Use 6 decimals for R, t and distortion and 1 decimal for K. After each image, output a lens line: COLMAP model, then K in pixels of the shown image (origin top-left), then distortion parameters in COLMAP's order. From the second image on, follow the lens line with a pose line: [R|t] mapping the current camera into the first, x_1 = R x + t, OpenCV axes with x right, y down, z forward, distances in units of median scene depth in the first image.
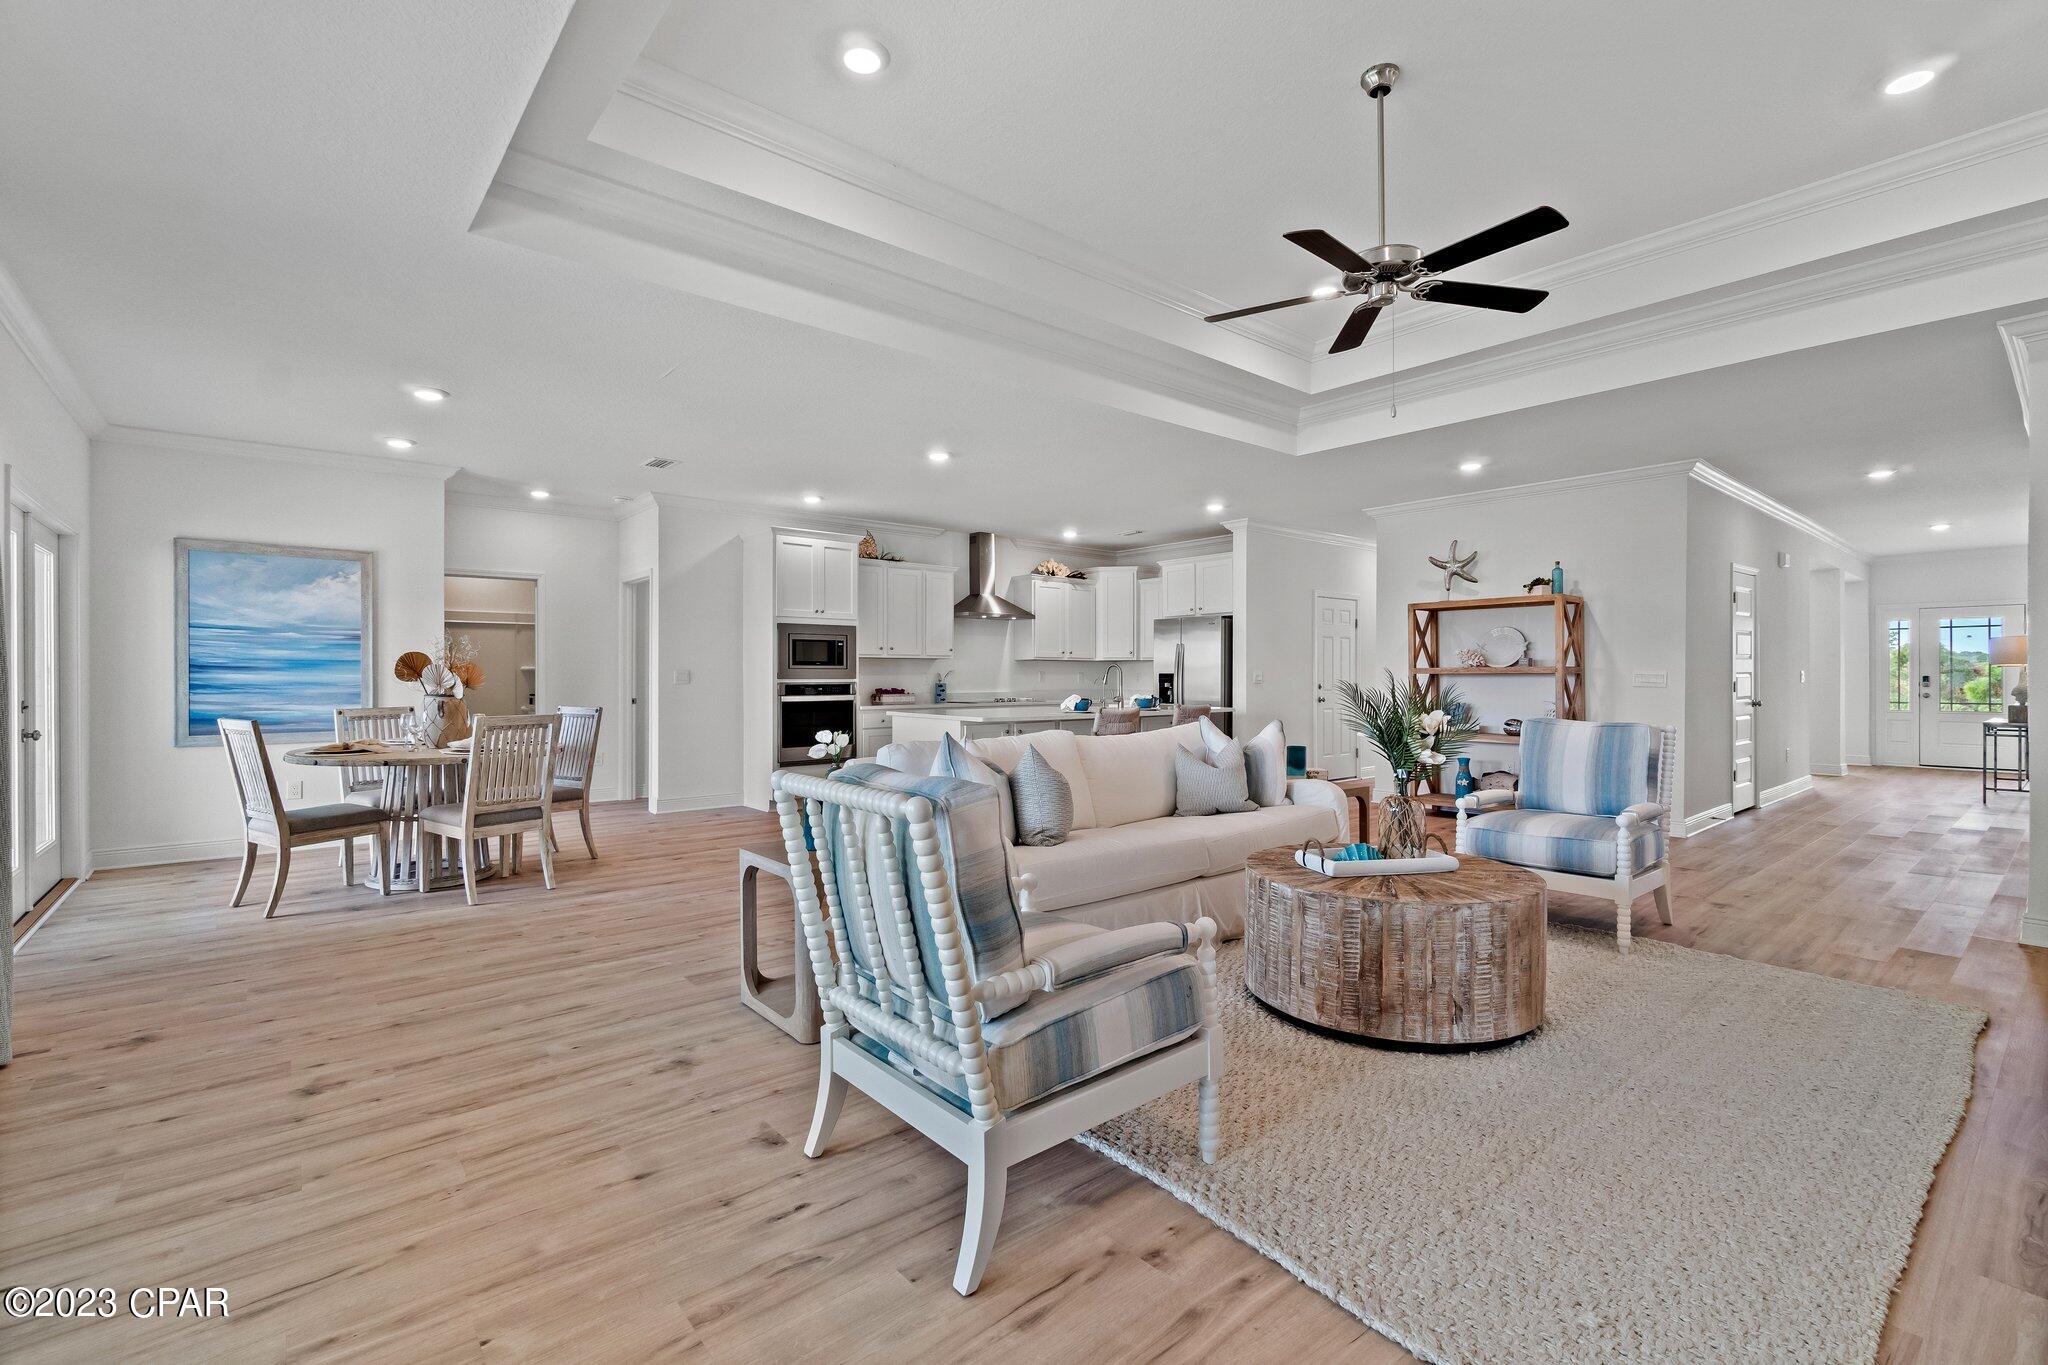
lens RADIAL K [[890.6, 0, 1025.9], [0, 890.6, 678.9], [0, 0, 1]] dist [-0.000944, 0.000773]
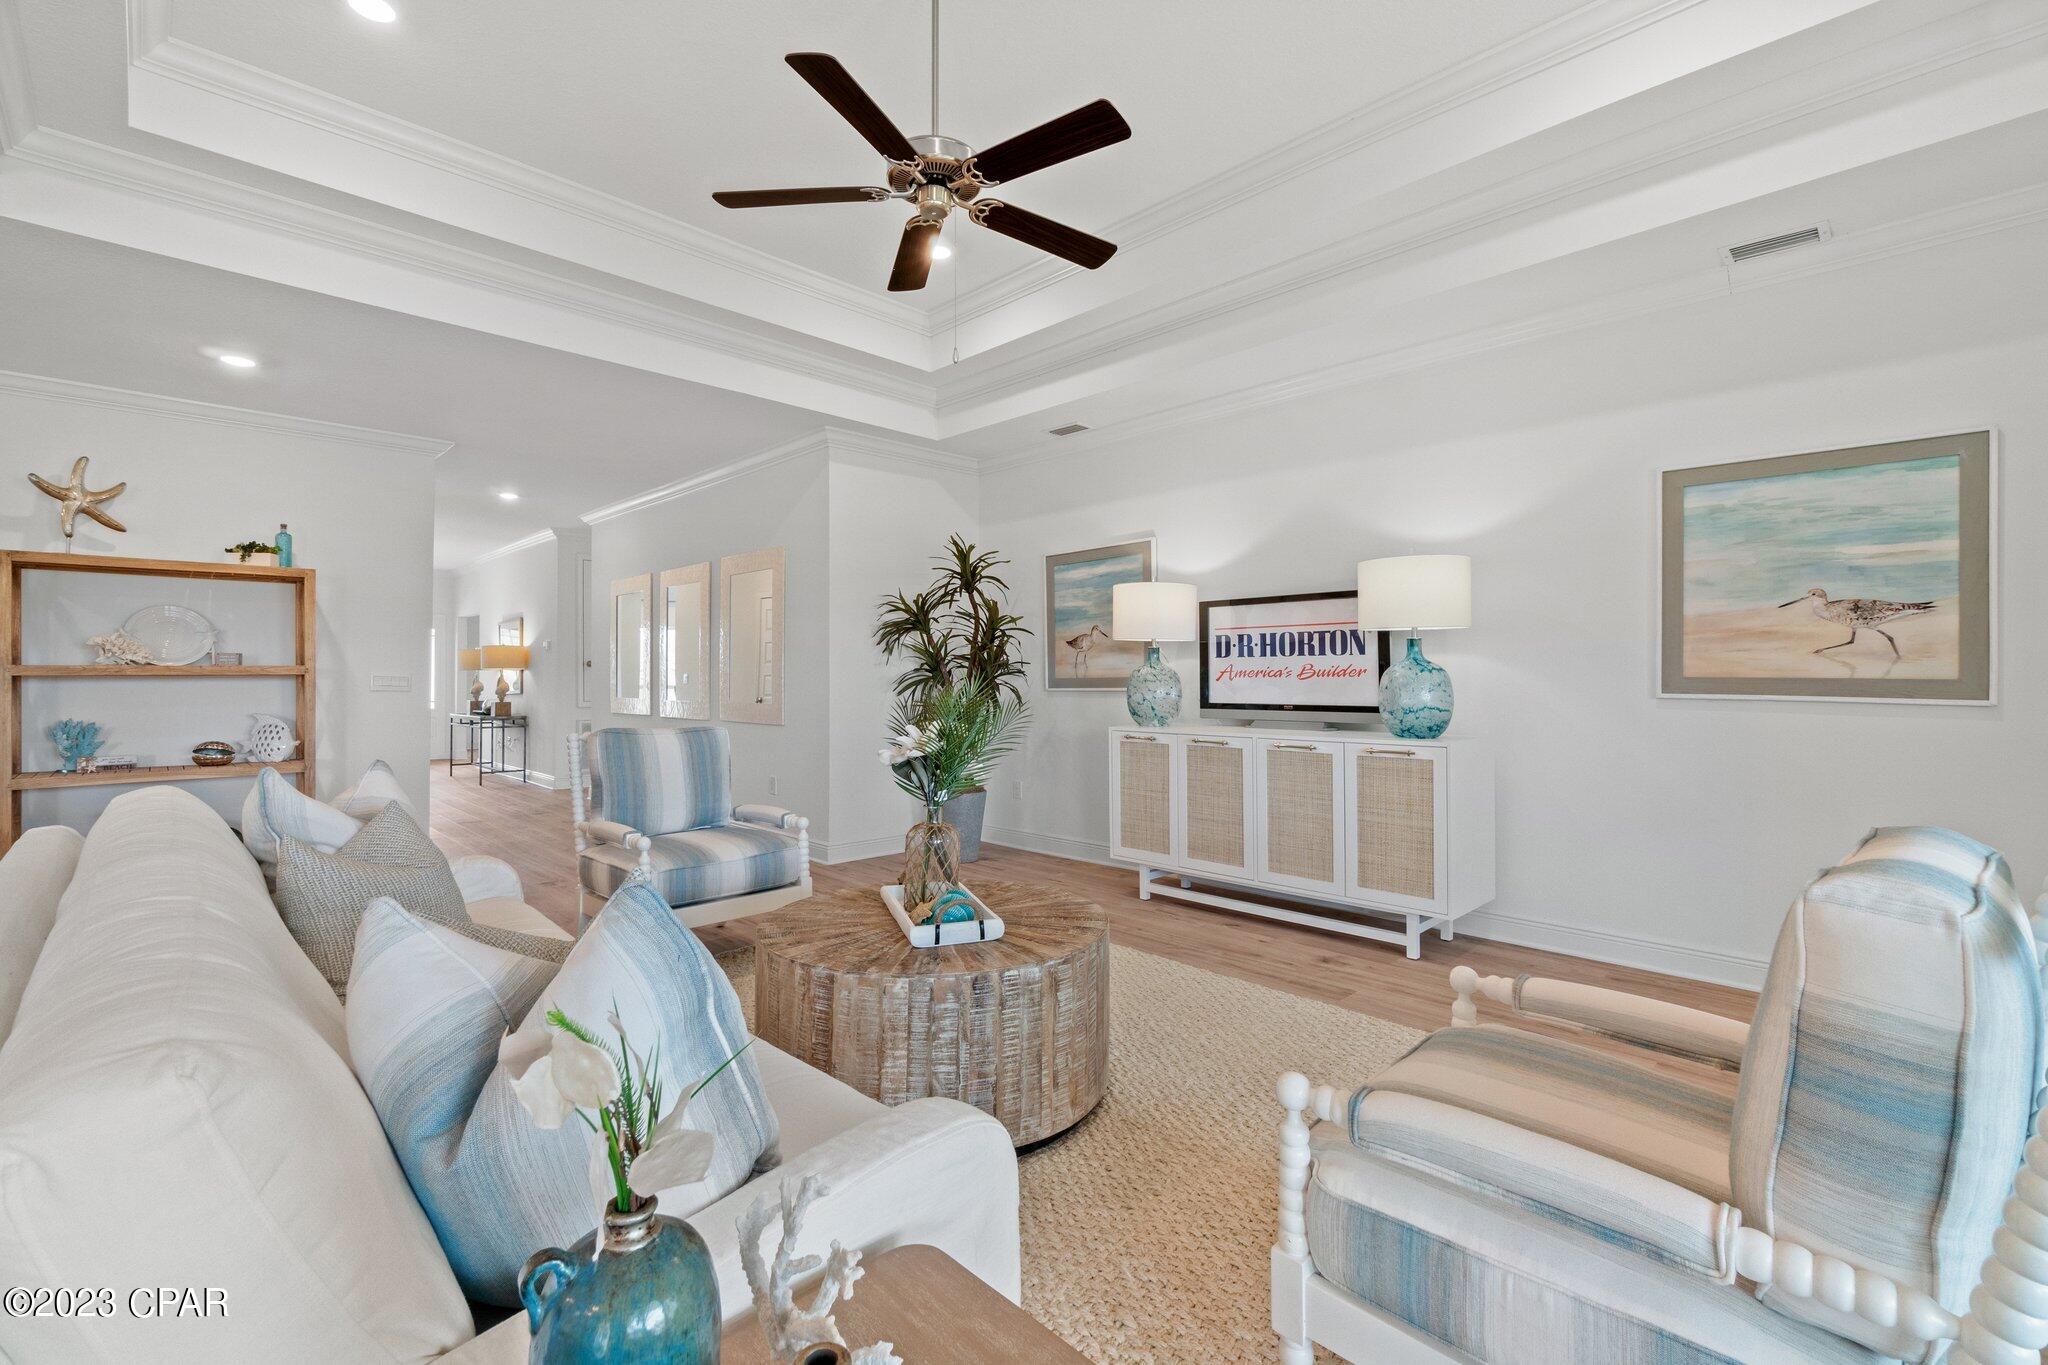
lens RADIAL K [[890.6, 0, 1029.3], [0, 890.6, 668.5], [0, 0, 1]] dist [-0.000944, 0.000773]
pose [[-0.072533, 0.010102, 0.997315, -0.180803], [0.004271, 0.999943, -0.009818, -0.001669], [-0.997357, 0.003548, -0.072572, 0.437011]]
